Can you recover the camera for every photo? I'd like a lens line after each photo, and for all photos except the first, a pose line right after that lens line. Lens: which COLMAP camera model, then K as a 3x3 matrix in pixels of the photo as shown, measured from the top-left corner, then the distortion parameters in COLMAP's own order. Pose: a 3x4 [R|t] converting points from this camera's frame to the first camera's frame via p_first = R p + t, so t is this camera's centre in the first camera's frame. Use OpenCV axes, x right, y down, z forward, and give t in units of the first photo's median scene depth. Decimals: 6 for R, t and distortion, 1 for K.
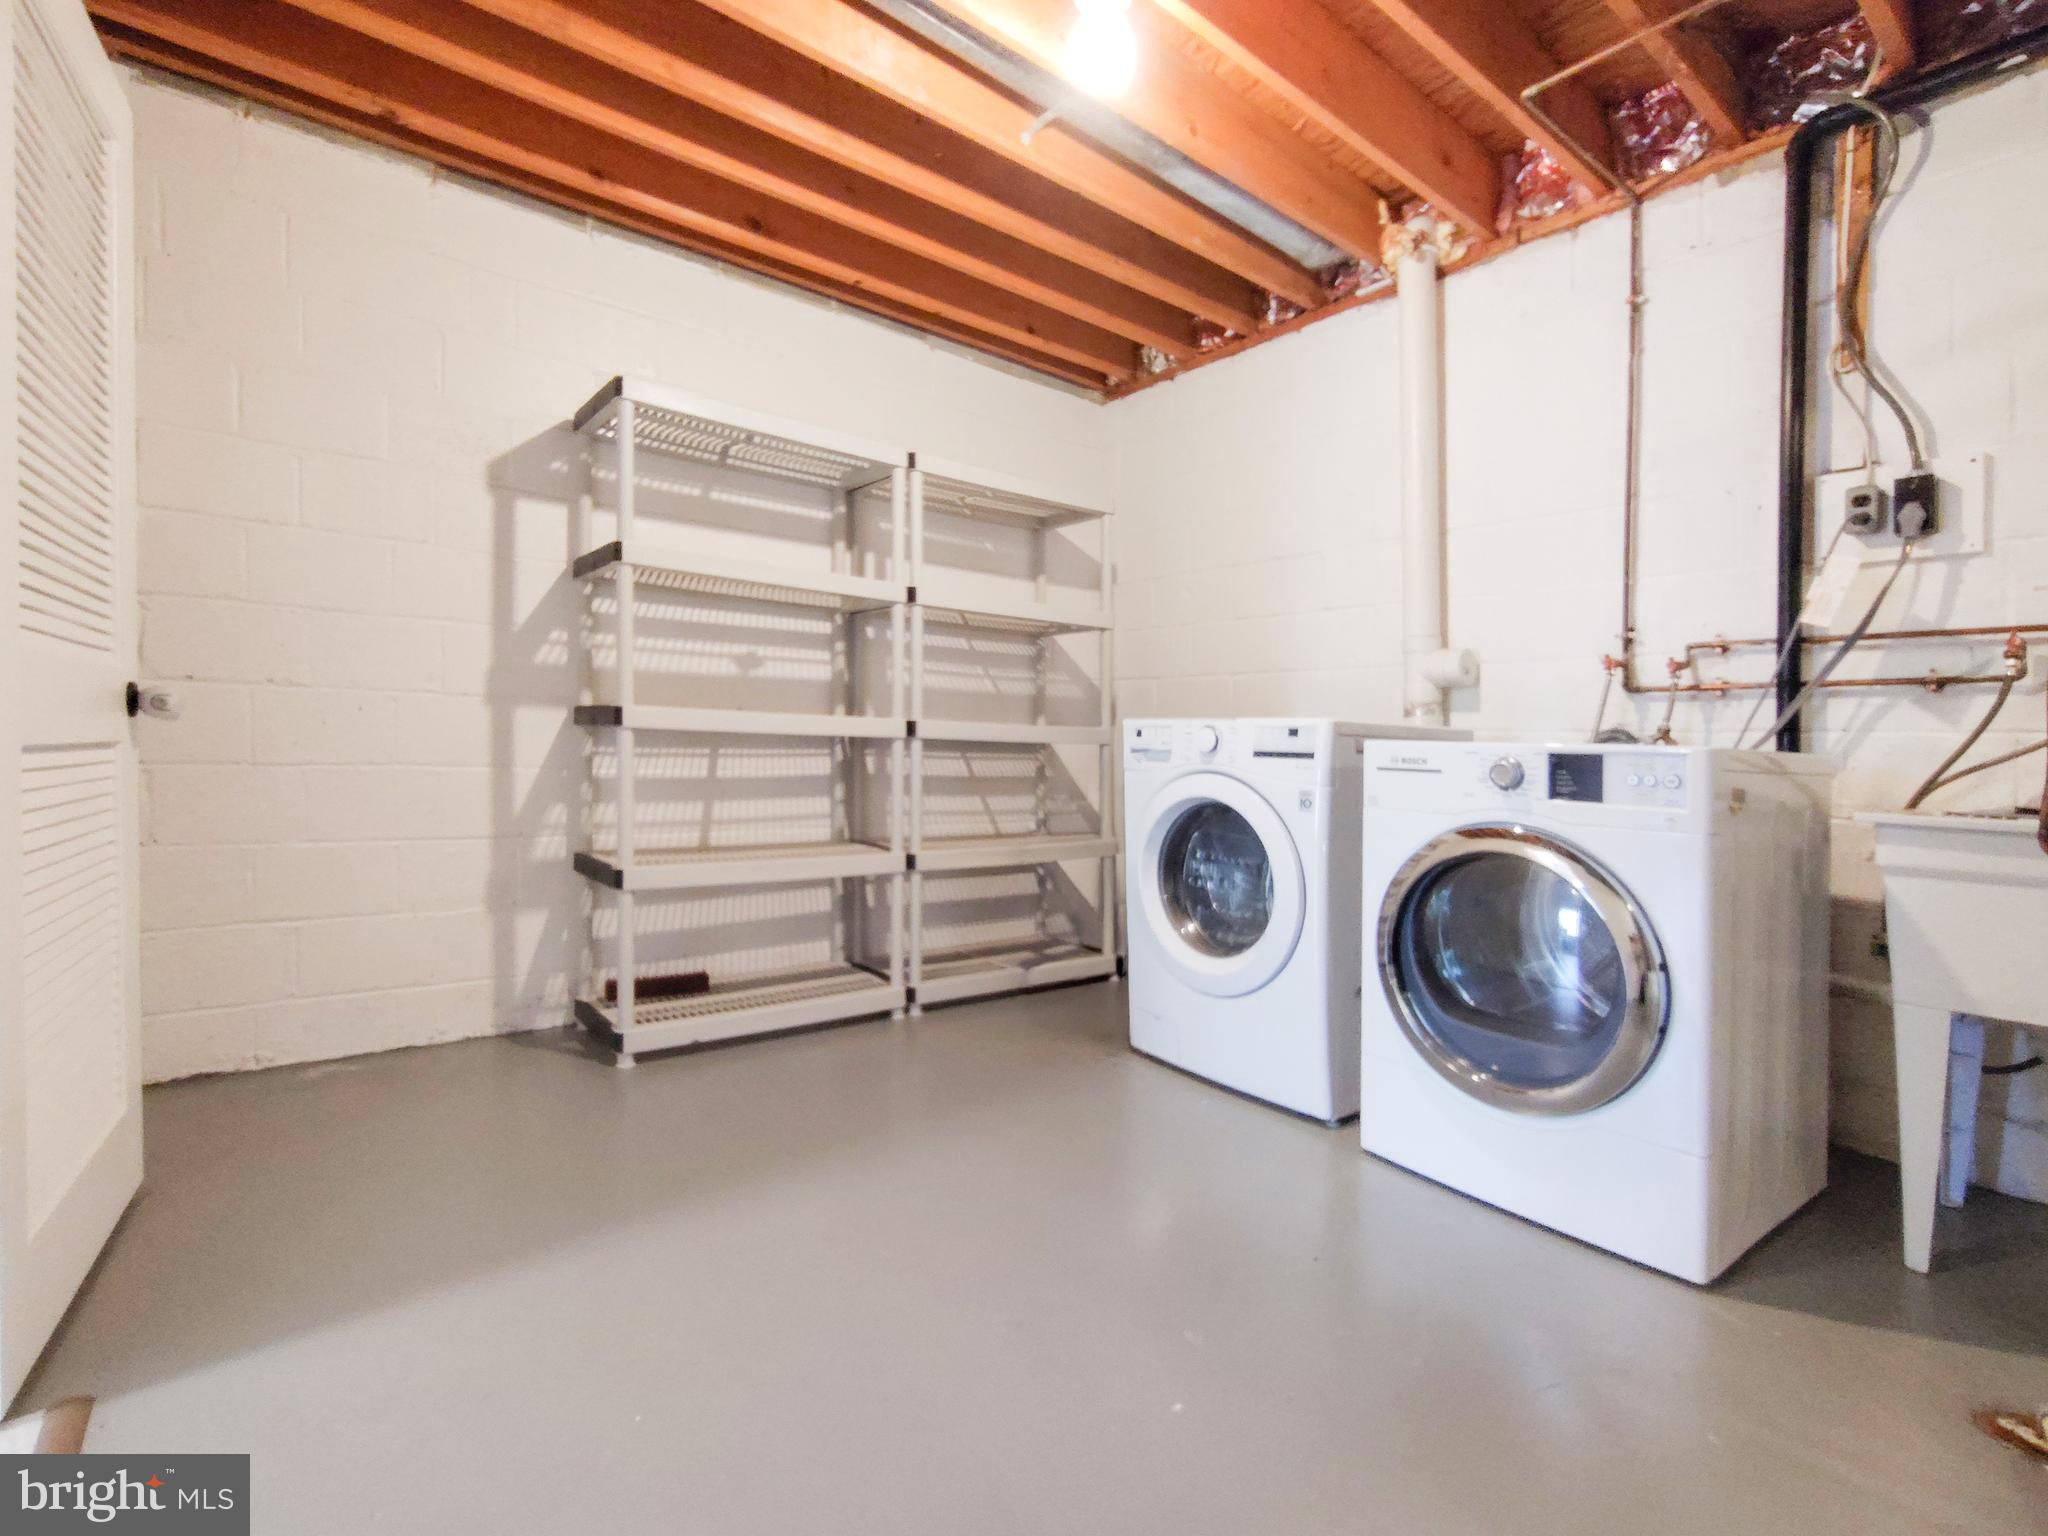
lens RADIAL K [[956.2, 0, 1022.5], [0, 956.2, 734.2], [0, 0, 1]] dist [0.001364, 0.000314]
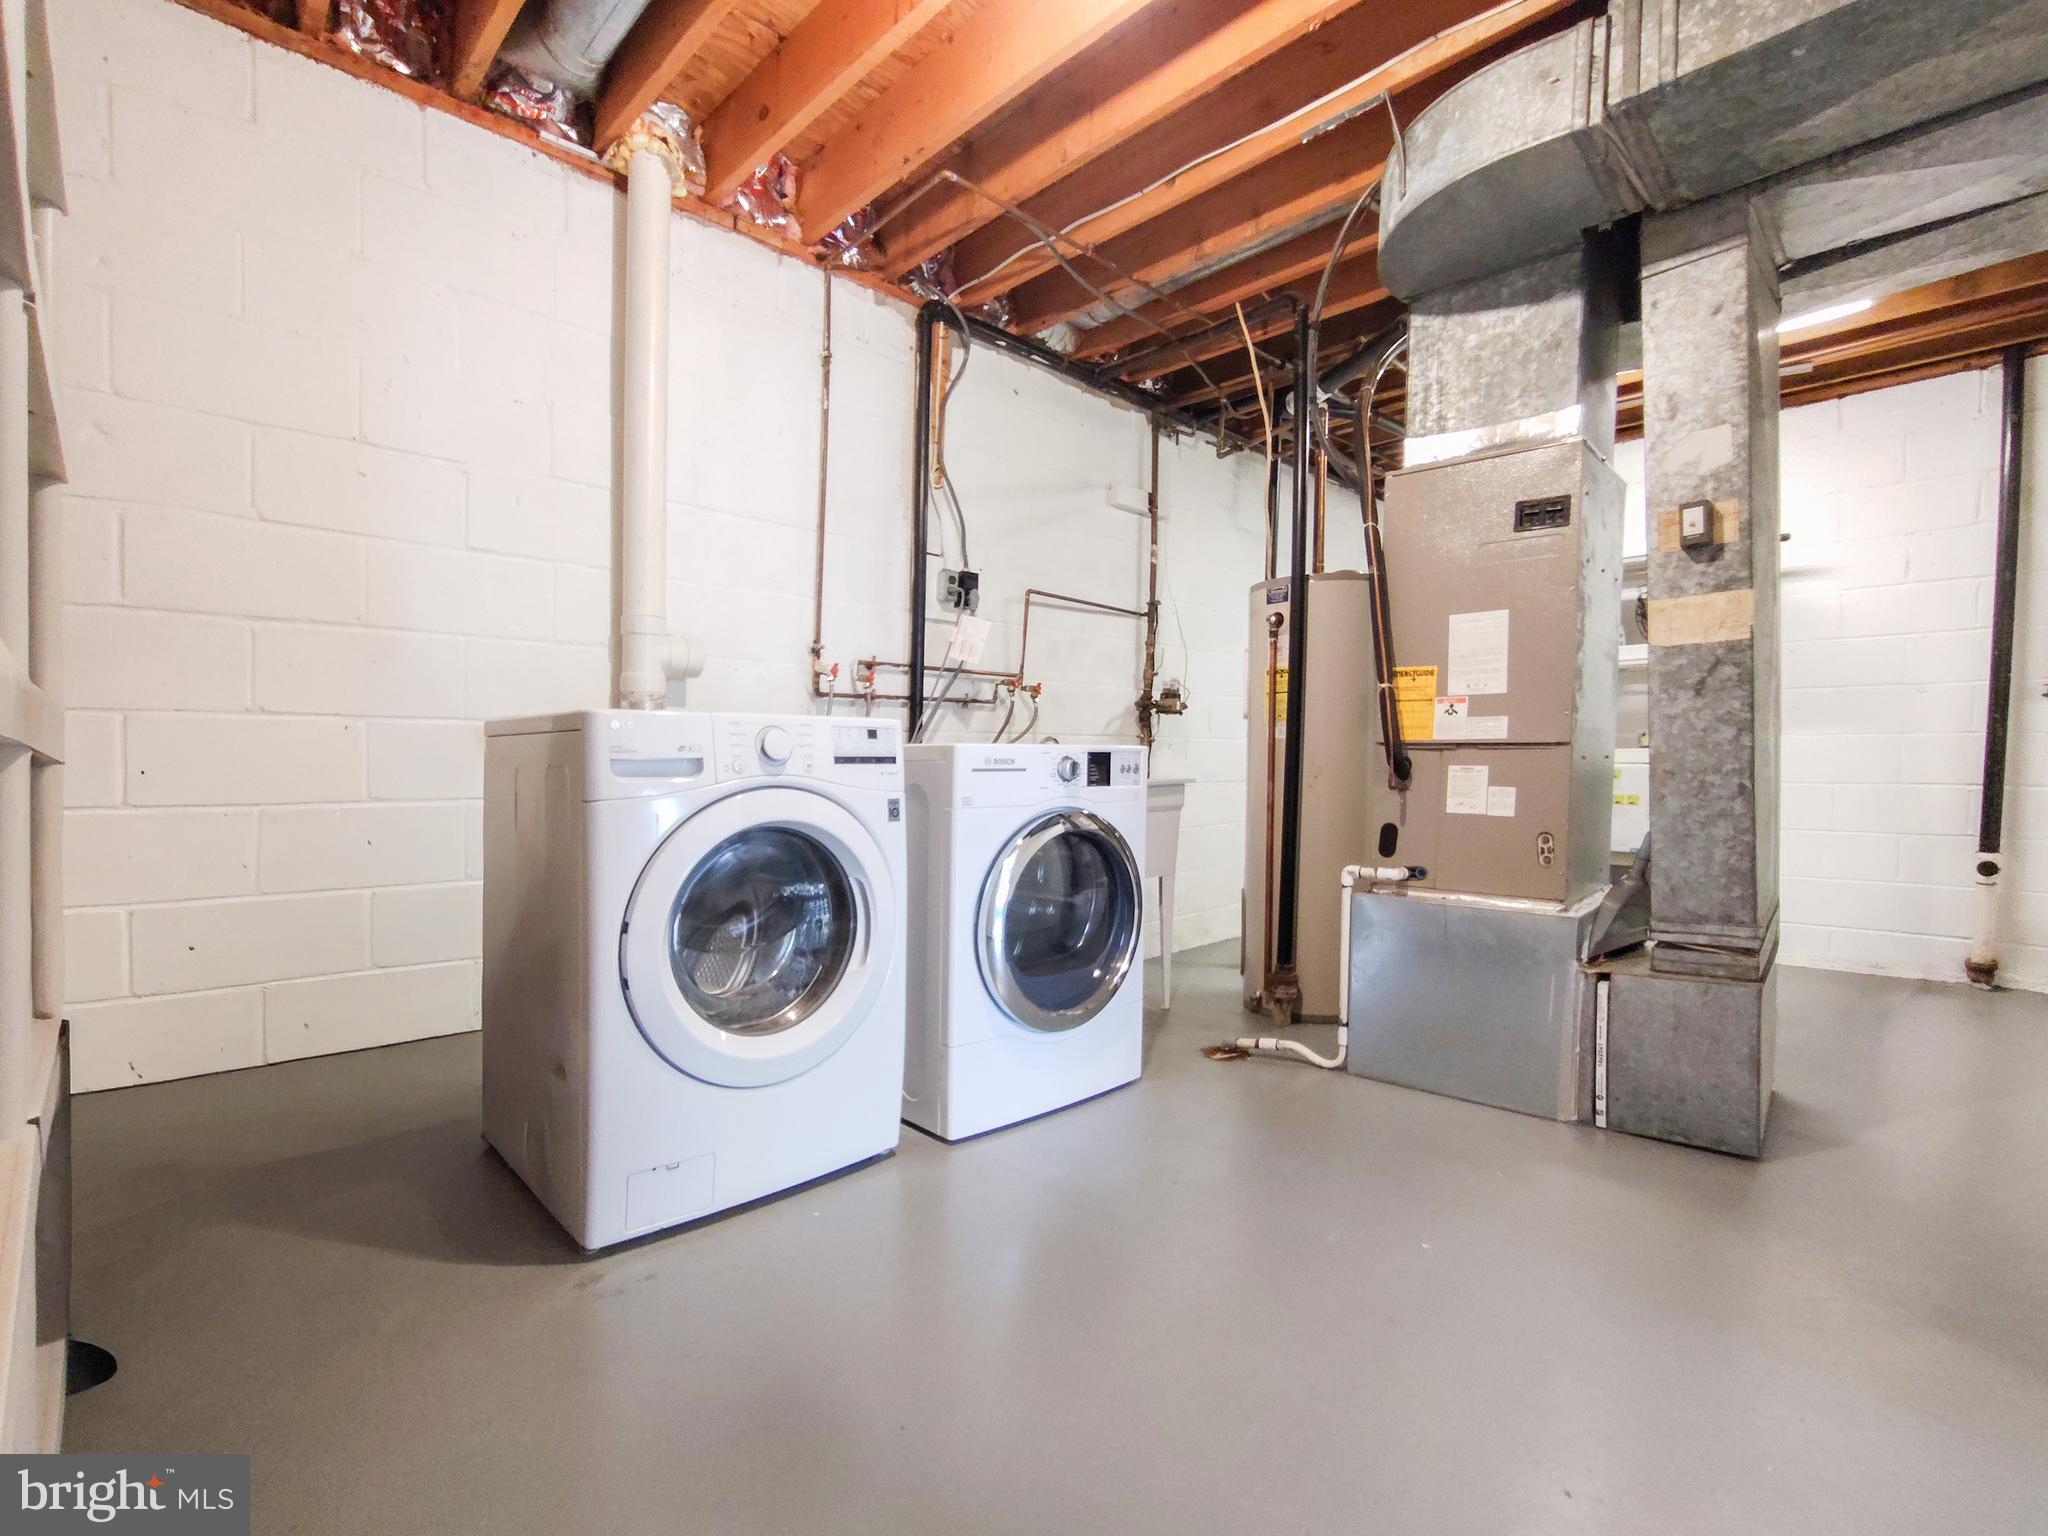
lens RADIAL K [[964.9, 0, 1024.0], [0, 964.9, 768.0], [0, 0, 1]] dist [-0.002790, 0.000515]
pose [[-0.094558, -0.041851, 0.994639, -0.647832], [-0.016237, 0.999048, 0.040493, -0.009356], [-0.995387, -0.012321, -0.095147, 1.004157]]
